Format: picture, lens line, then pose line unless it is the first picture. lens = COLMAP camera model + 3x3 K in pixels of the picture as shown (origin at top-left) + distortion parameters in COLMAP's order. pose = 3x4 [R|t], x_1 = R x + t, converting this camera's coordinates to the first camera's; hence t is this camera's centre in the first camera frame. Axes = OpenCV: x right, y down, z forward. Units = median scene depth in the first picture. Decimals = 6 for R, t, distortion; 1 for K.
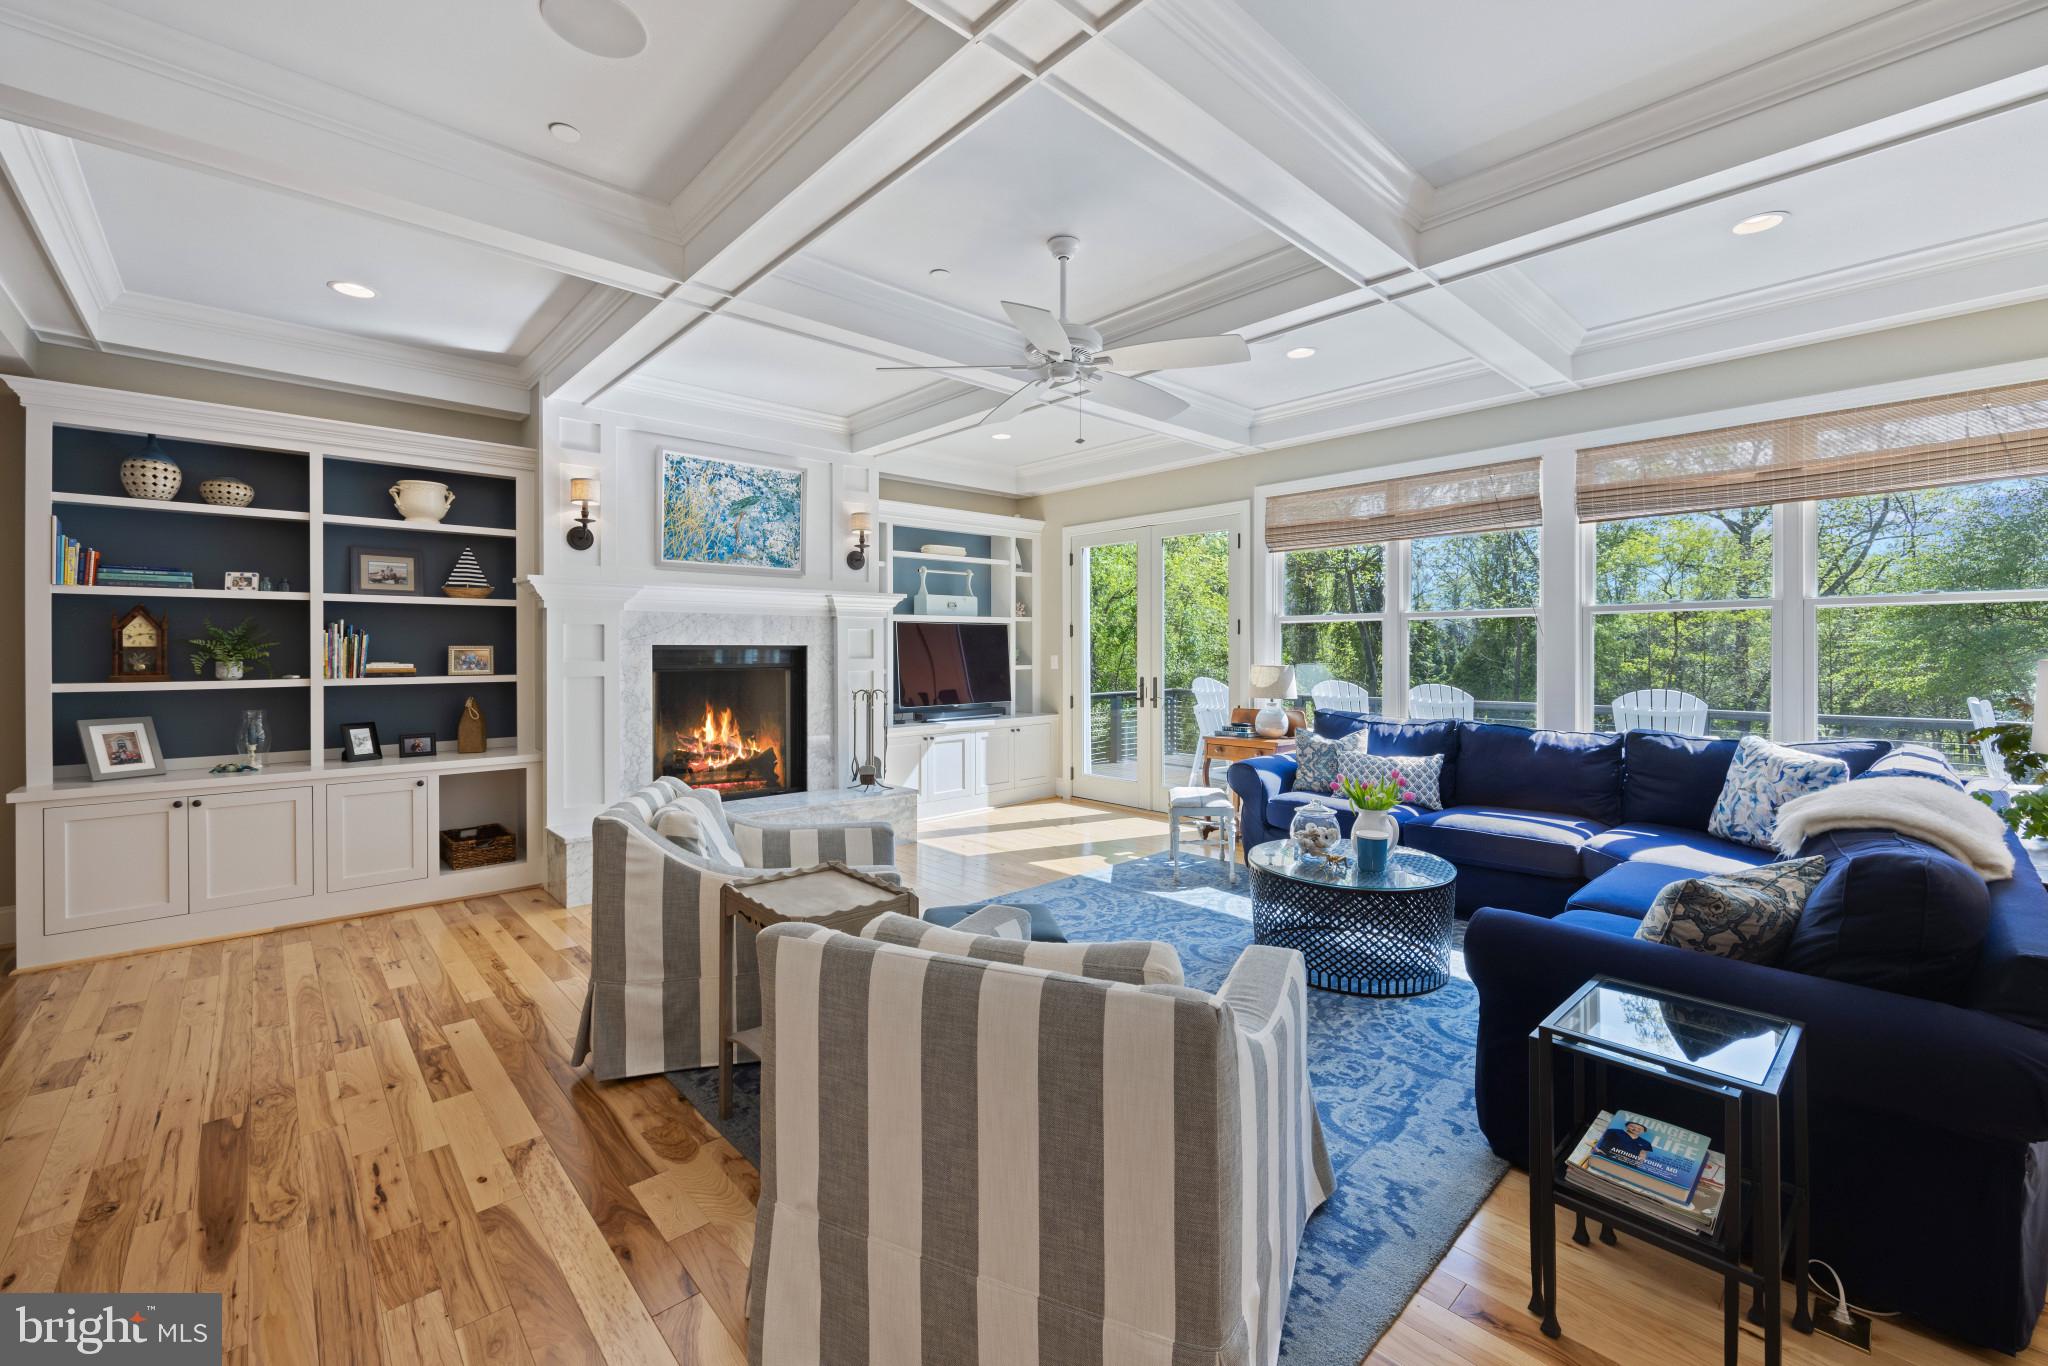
lens RADIAL K [[834.6, 0, 1017.2], [0, 834.6, 666.9], [0, 0, 1]] dist [-0.002008, -0.001364]
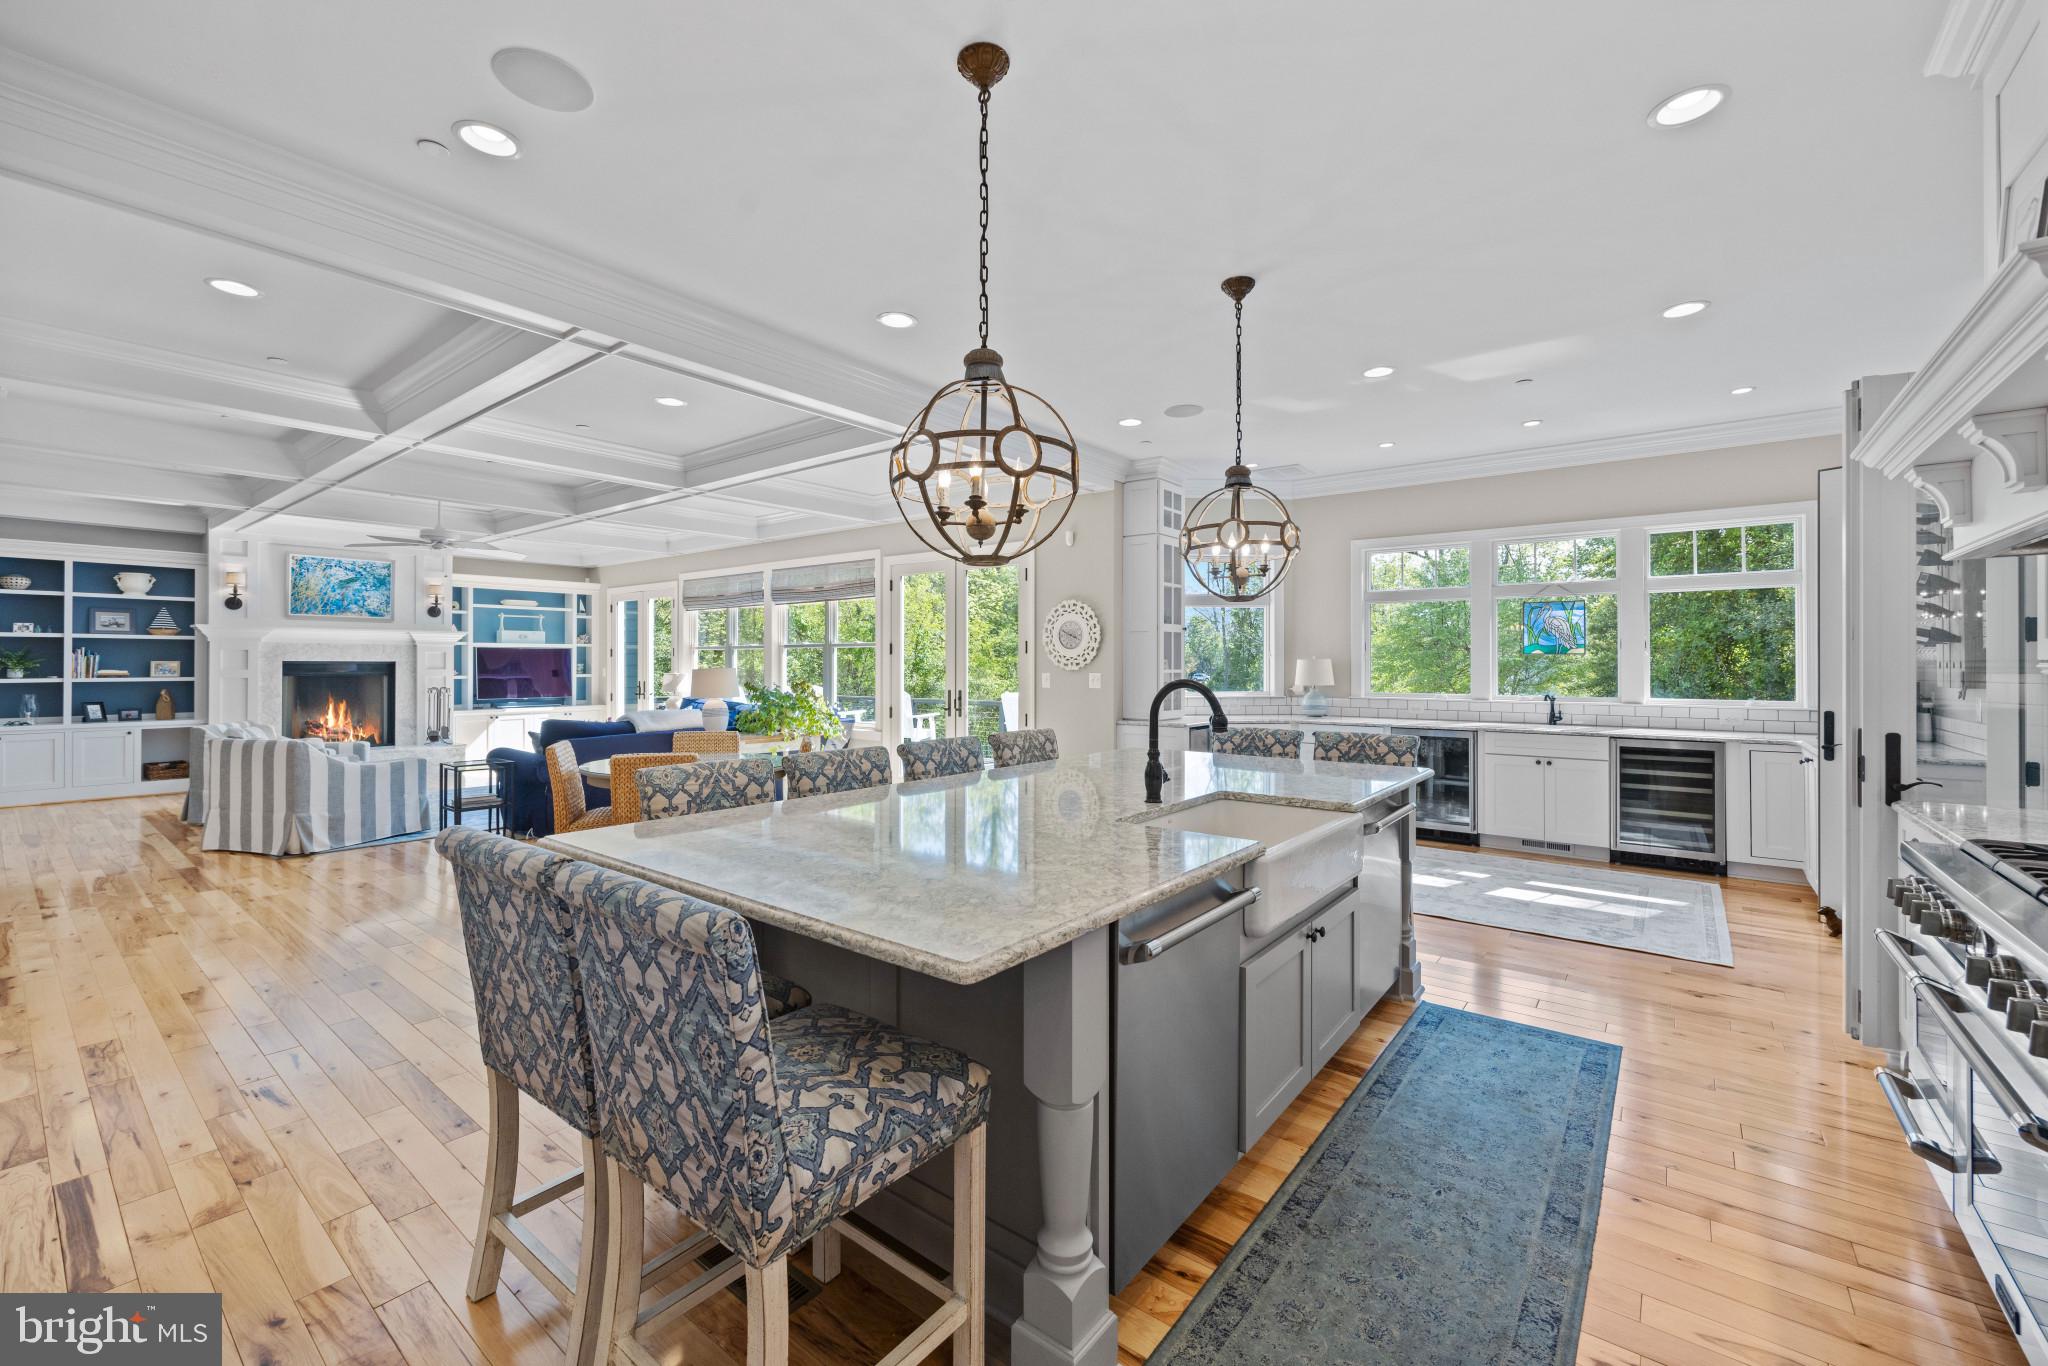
lens RADIAL K [[834.6, 0, 1030.7], [0, 834.6, 670.8], [0, 0, 1]] dist [-0.002008, -0.001364]
pose [[0.985673, 0.000297, 0.168669, 0.900612], [0.002307, 0.999881, -0.015245, 0.027896], [-0.168653, 0.015415, 0.985555, -1.108313]]
